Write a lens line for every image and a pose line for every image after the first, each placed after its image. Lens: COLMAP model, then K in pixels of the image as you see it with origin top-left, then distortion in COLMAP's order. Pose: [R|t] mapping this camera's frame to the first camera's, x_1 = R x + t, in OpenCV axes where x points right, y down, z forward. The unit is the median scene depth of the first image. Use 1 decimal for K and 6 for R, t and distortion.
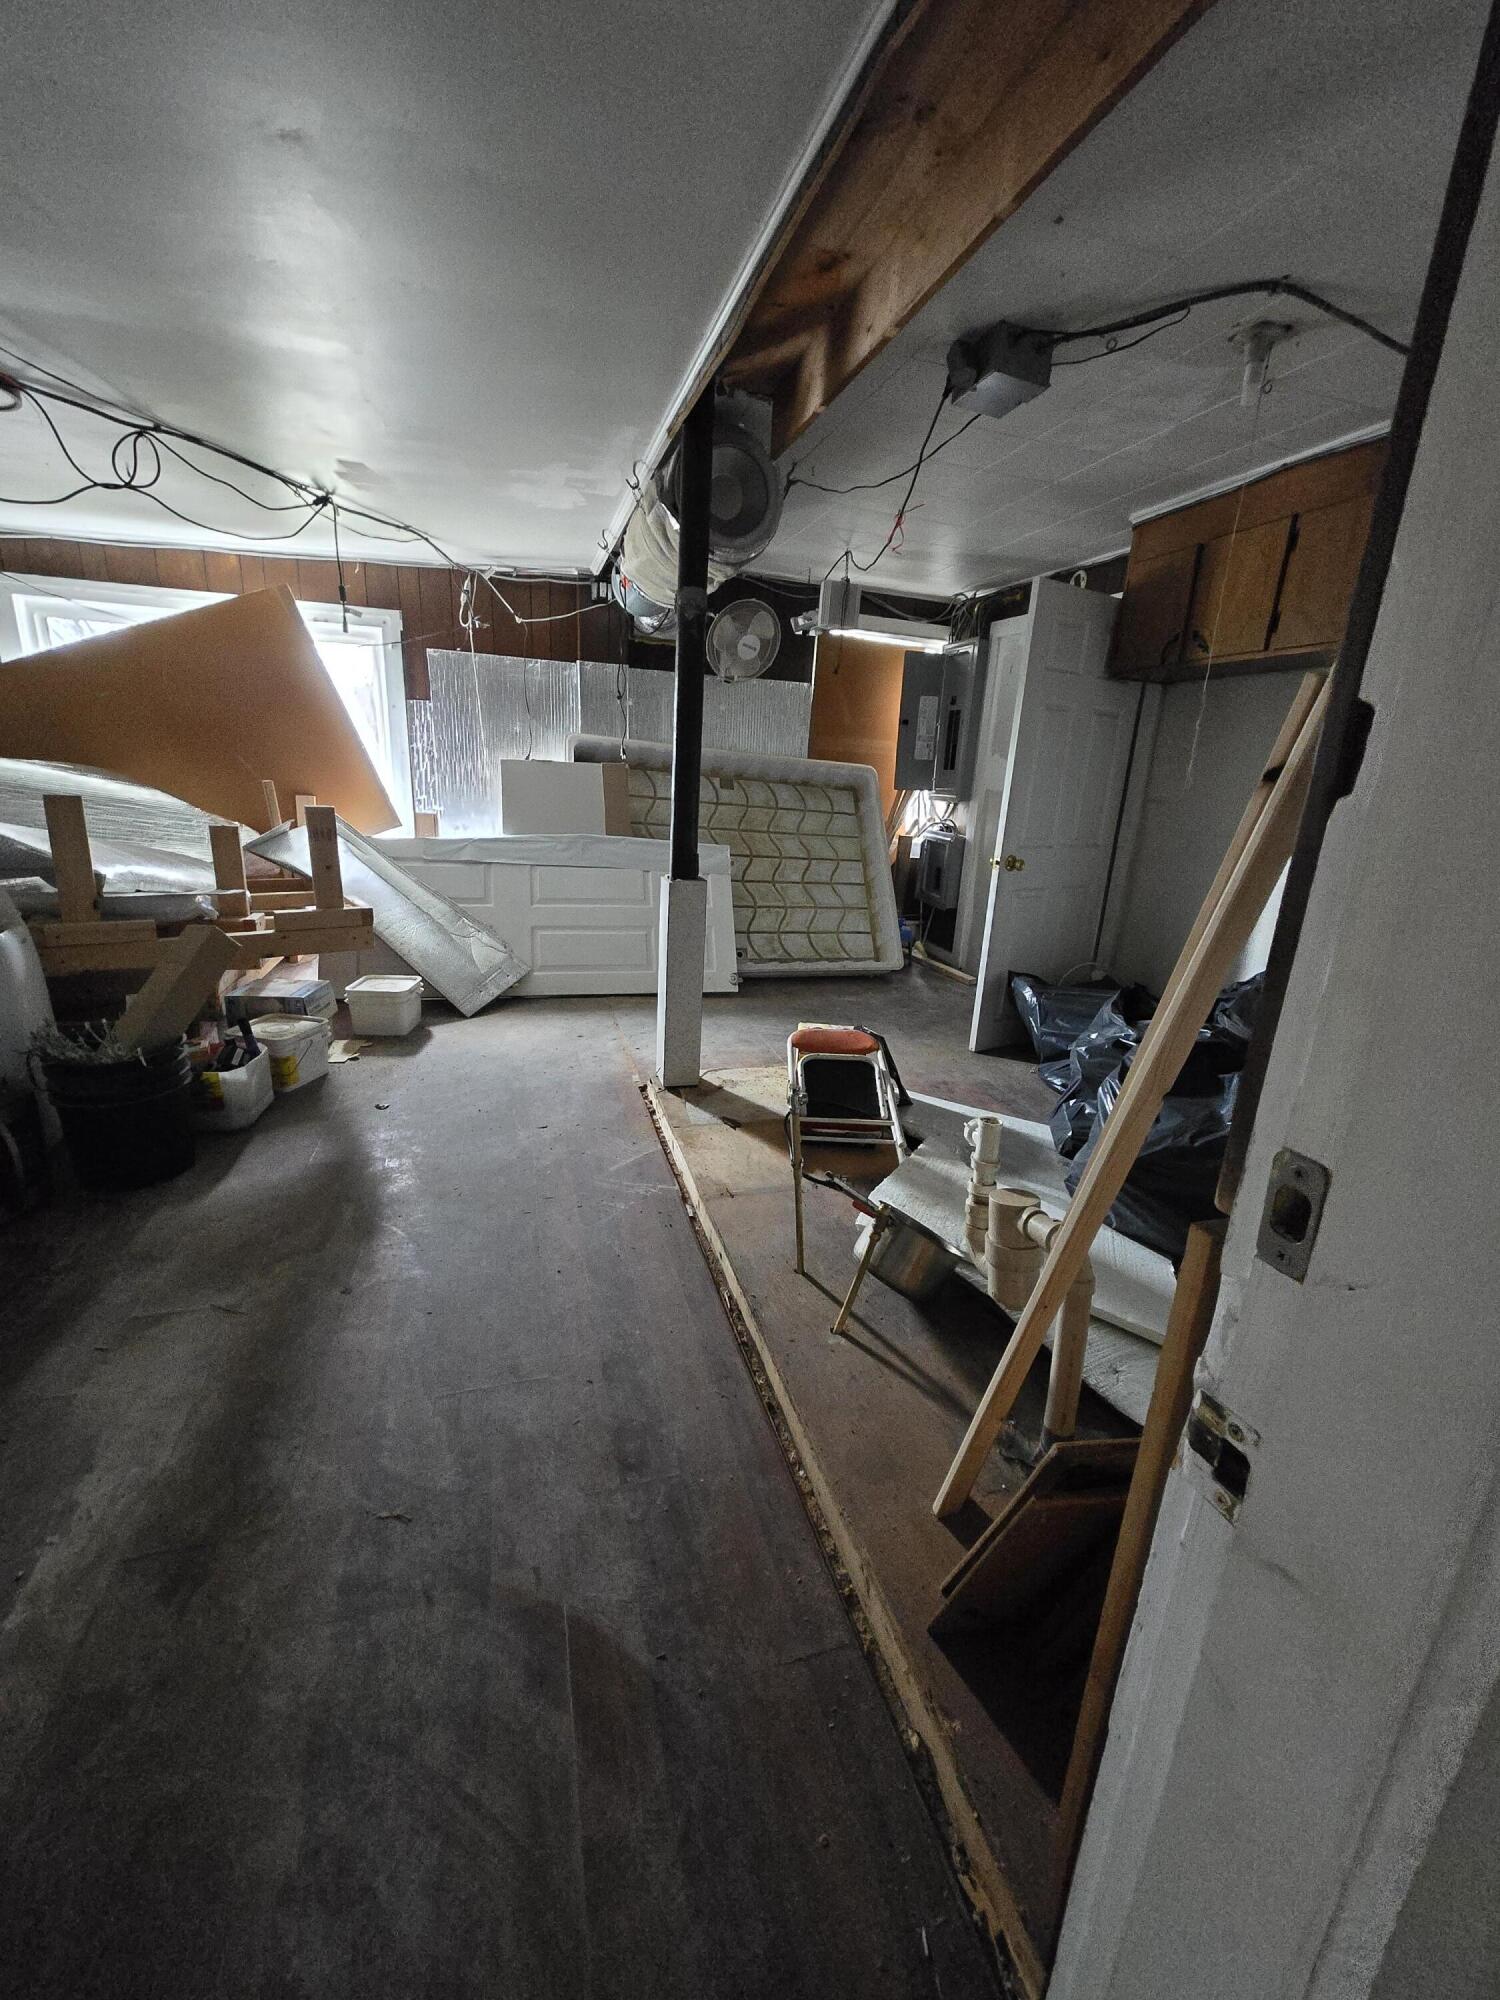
lens RADIAL K [[784.7, 0, 752.0], [0, 784.7, 999.3], [0, 0, 1]] dist [0.001551, -0.000077]
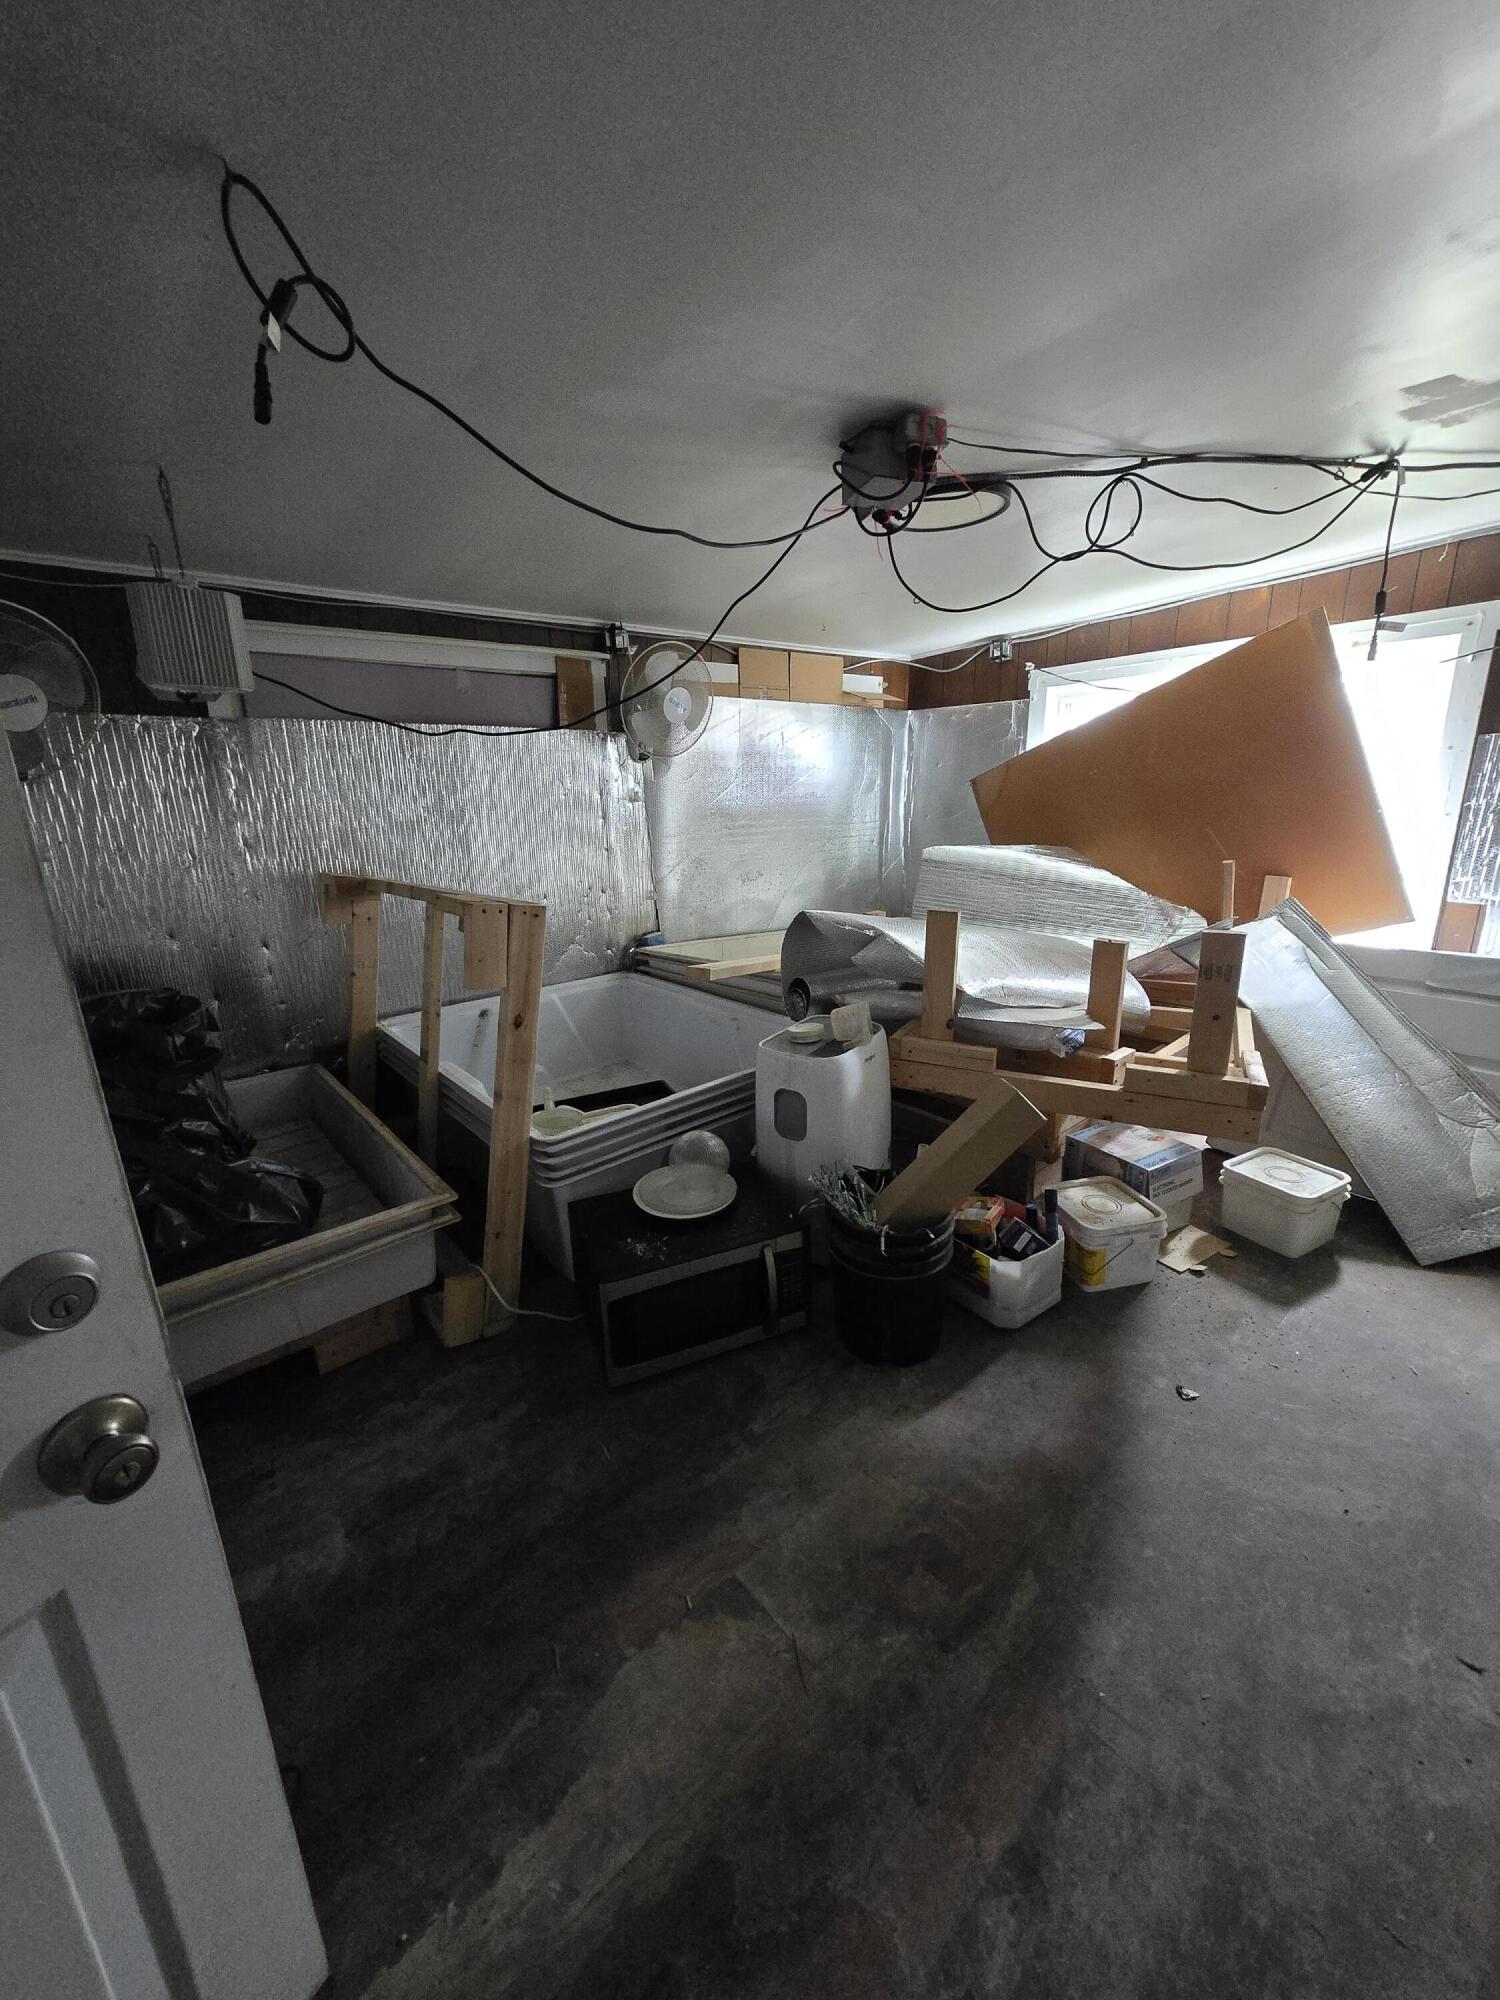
lens RADIAL K [[784.7, 0, 750.6], [0, 784.7, 1006.6], [0, 0, 1]] dist [0.001551, -0.000077]
pose [[0.399966, 0.182506, -0.898175, -0.077476], [-0.208139, 0.972456, 0.104913, -0.154041], [0.892583, 0.144984, 0.426936, 0.314281]]
